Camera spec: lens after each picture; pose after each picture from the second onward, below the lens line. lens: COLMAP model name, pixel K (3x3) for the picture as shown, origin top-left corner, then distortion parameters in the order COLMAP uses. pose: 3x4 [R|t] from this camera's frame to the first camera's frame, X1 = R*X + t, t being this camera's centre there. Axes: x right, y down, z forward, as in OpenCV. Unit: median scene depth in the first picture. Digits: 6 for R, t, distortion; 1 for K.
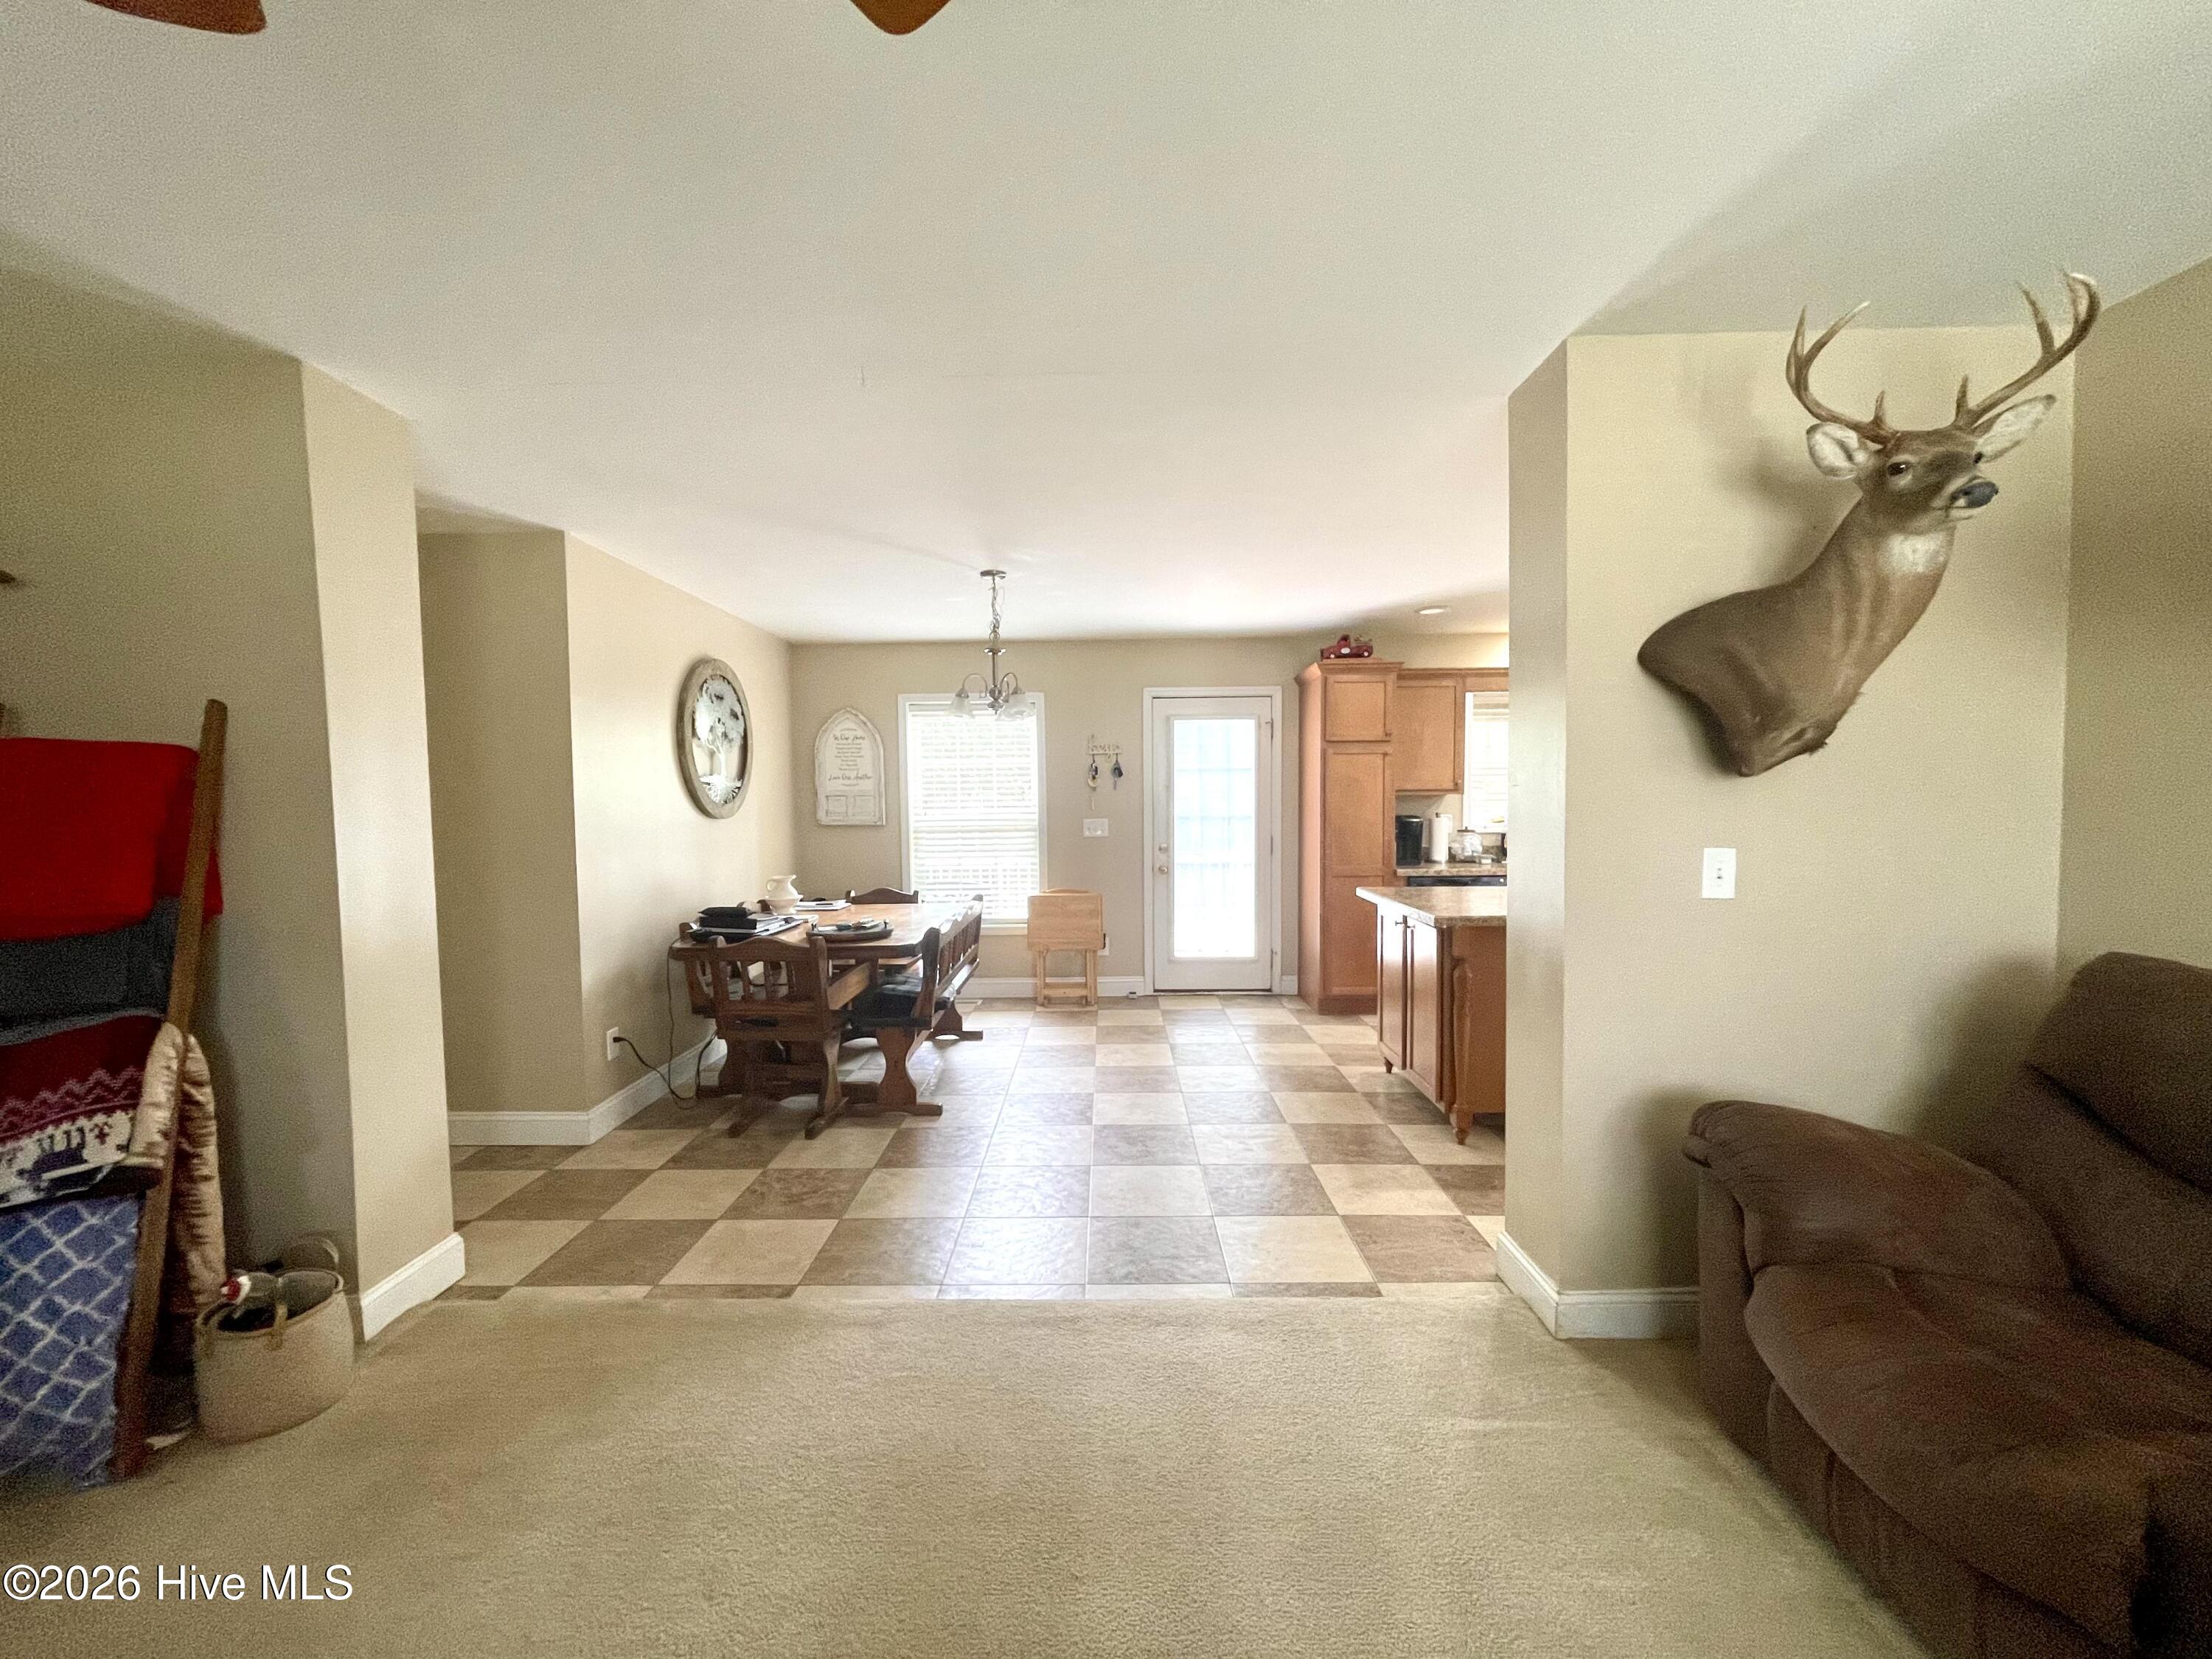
lens RADIAL K [[902.2, 0, 1093.6], [0, 902.2, 836.0], [0, 0, 1]] dist [-0.001018, 0.000250]
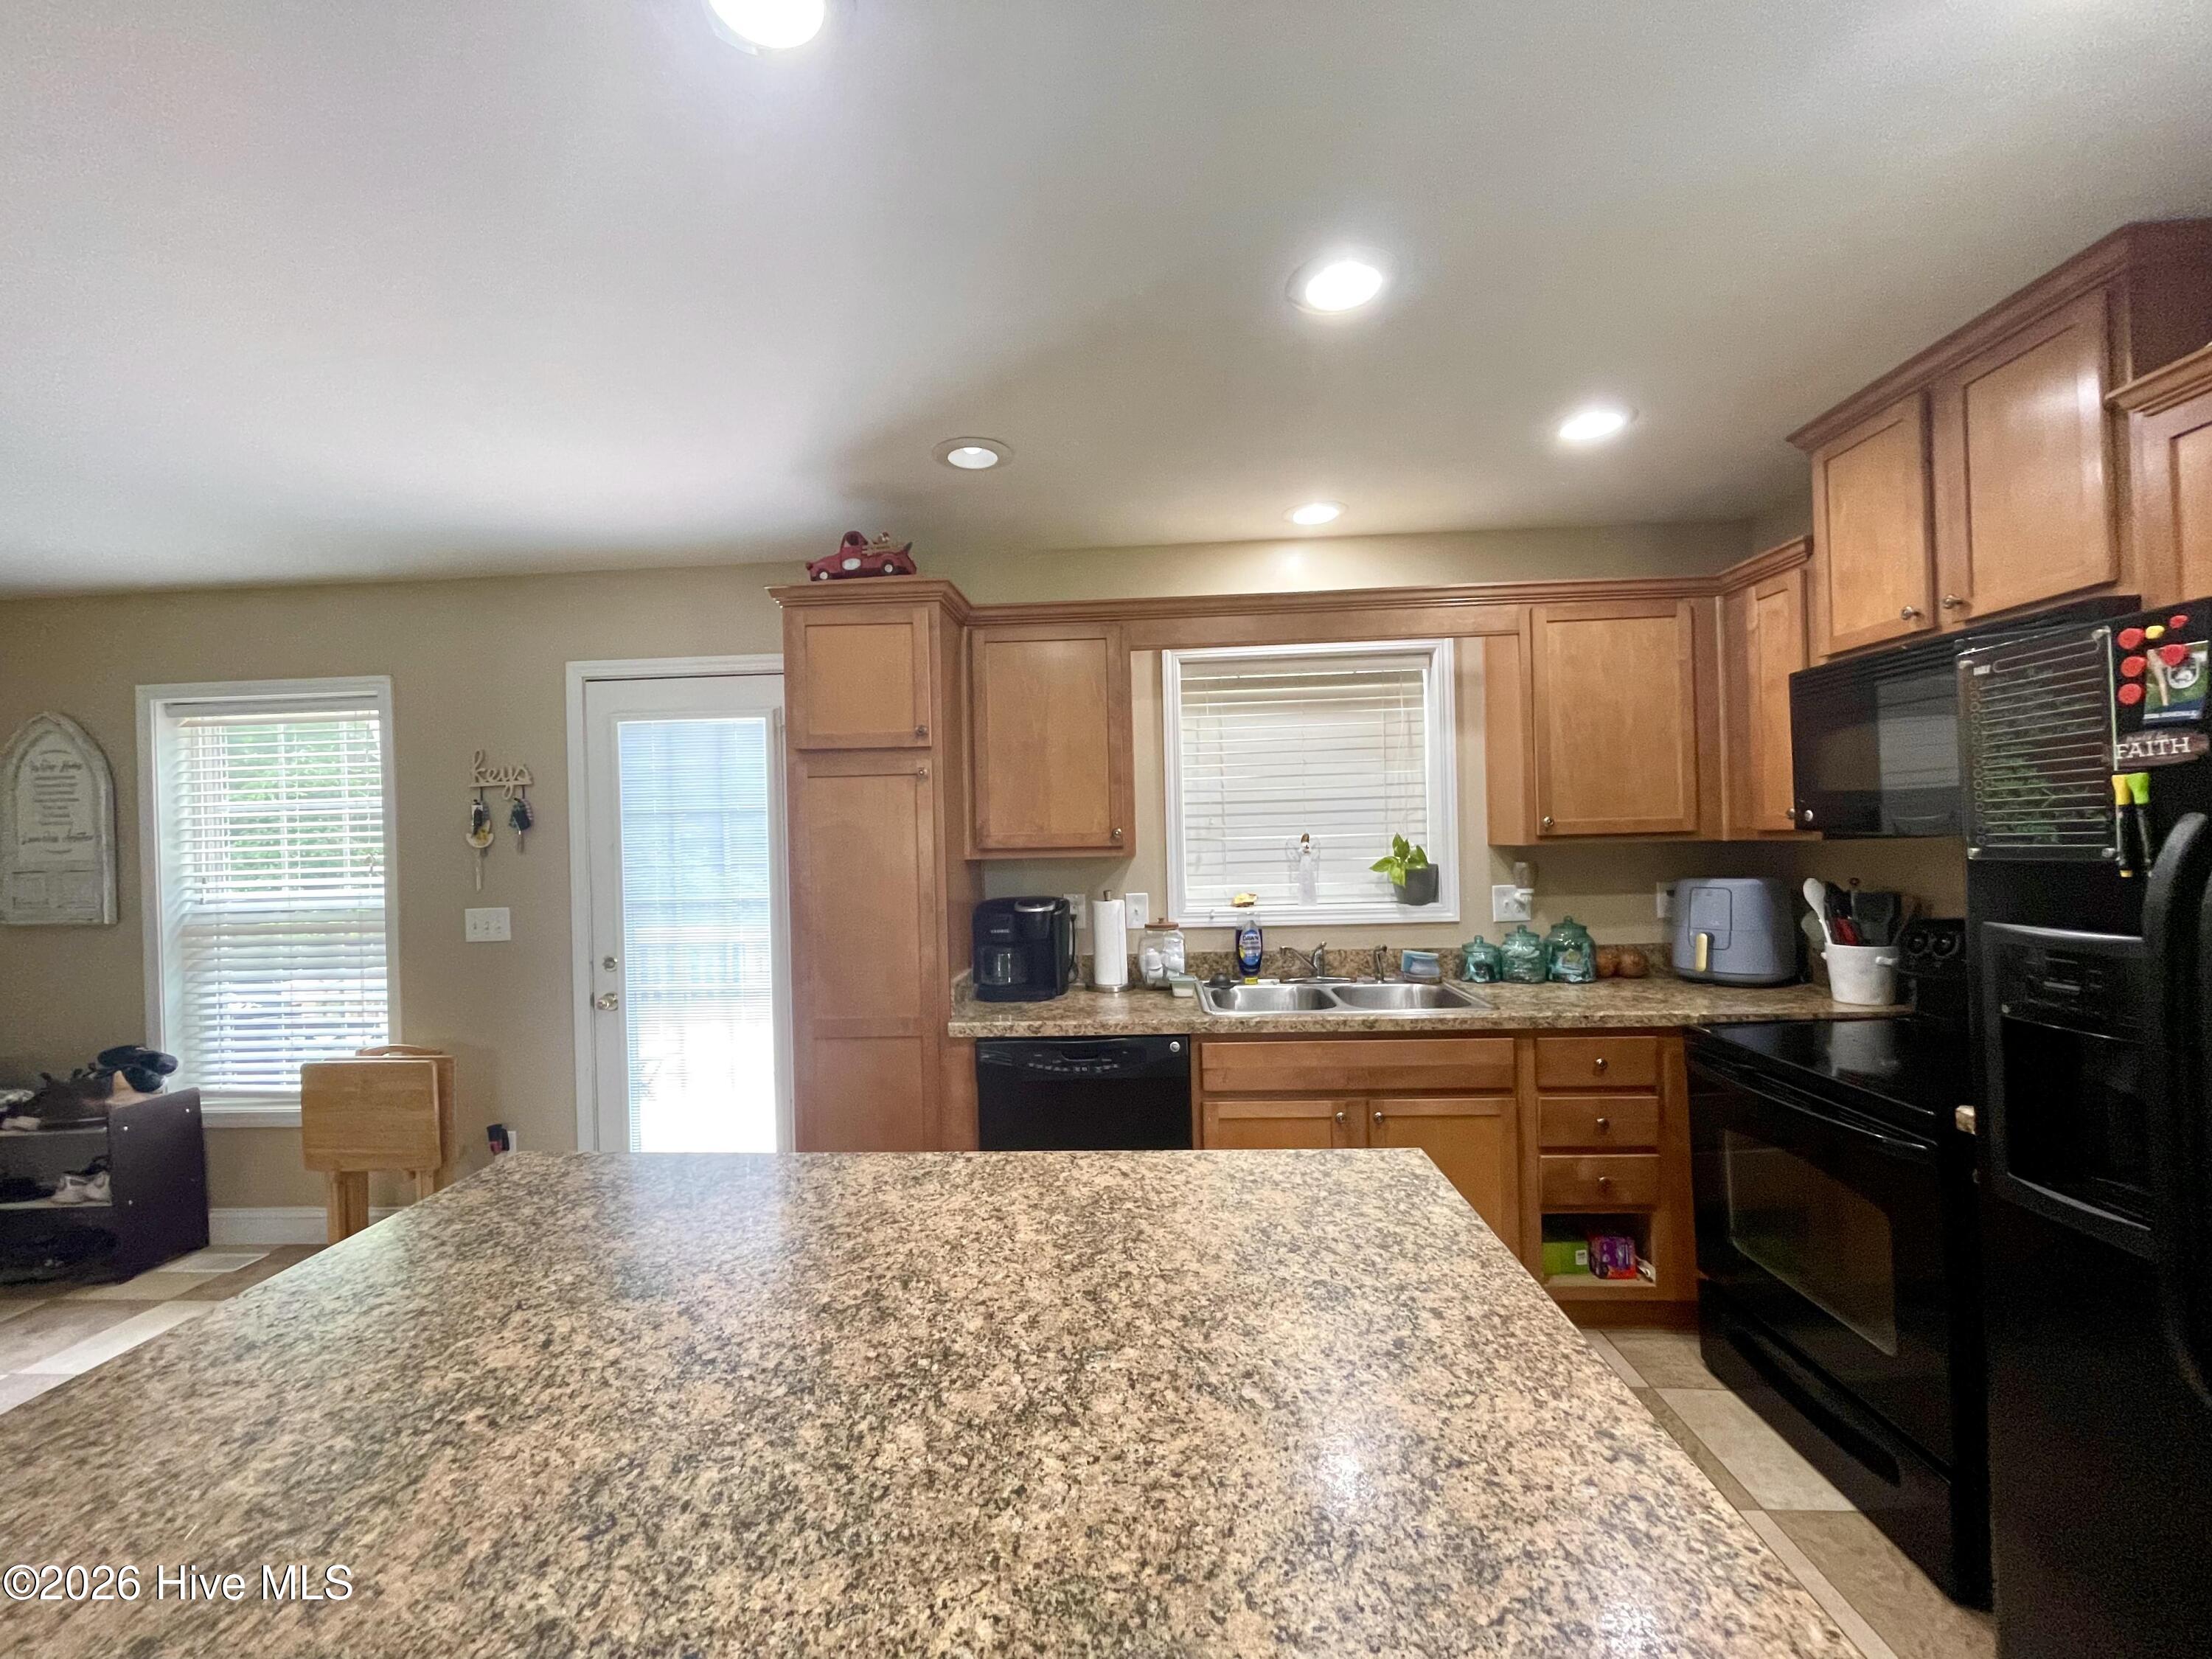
lens RADIAL K [[902.2, 0, 1093.6], [0, 902.2, 836.0], [0, 0, 1]] dist [-0.001018, 0.000250]
pose [[0.998736, -0.015050, -0.047959, 0.431739], [0.012177, 0.998145, -0.059644, -0.027947], [0.048768, 0.058985, 0.997067, 0.529048]]
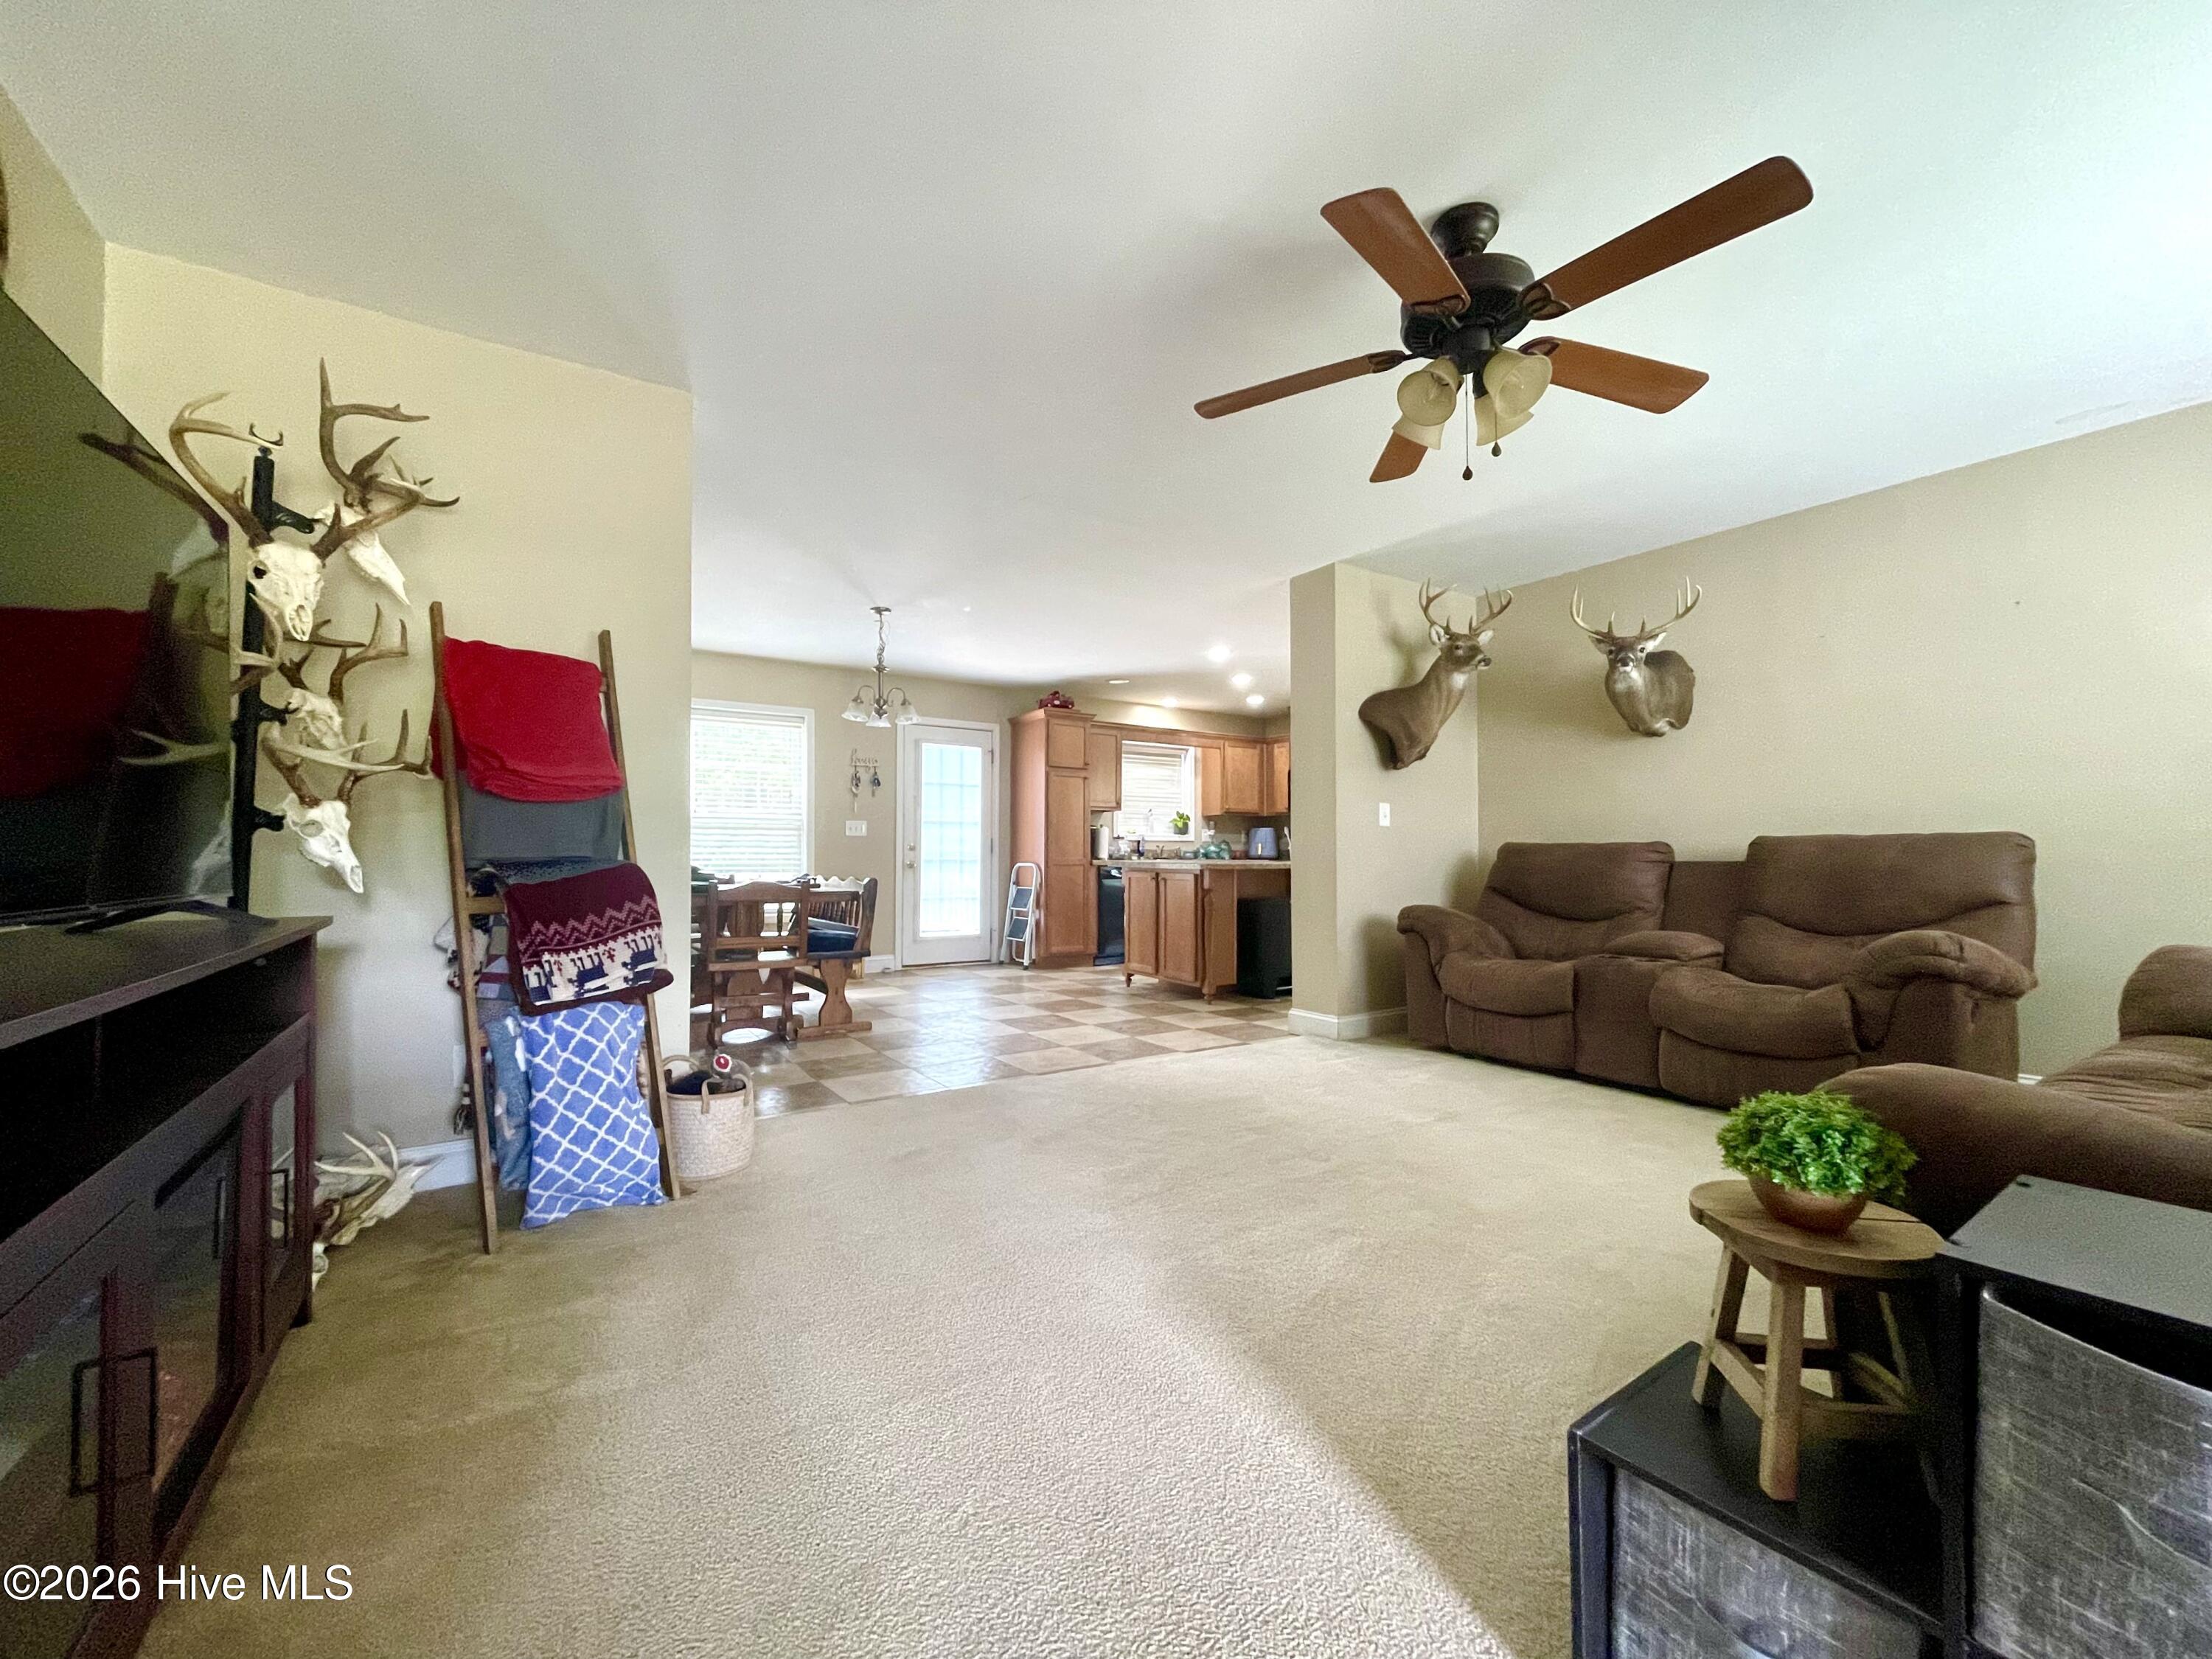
lens RADIAL K [[902.2, 0, 1093.6], [0, 902.2, 836.0], [0, 0, 1]] dist [-0.001018, 0.000250]
pose [[0.828890, 0.026110, 0.558803, -0.444474], [0.013034, 0.997738, -0.065952, 0.091370], [-0.559261, 0.061950, 0.826674, -0.163570]]
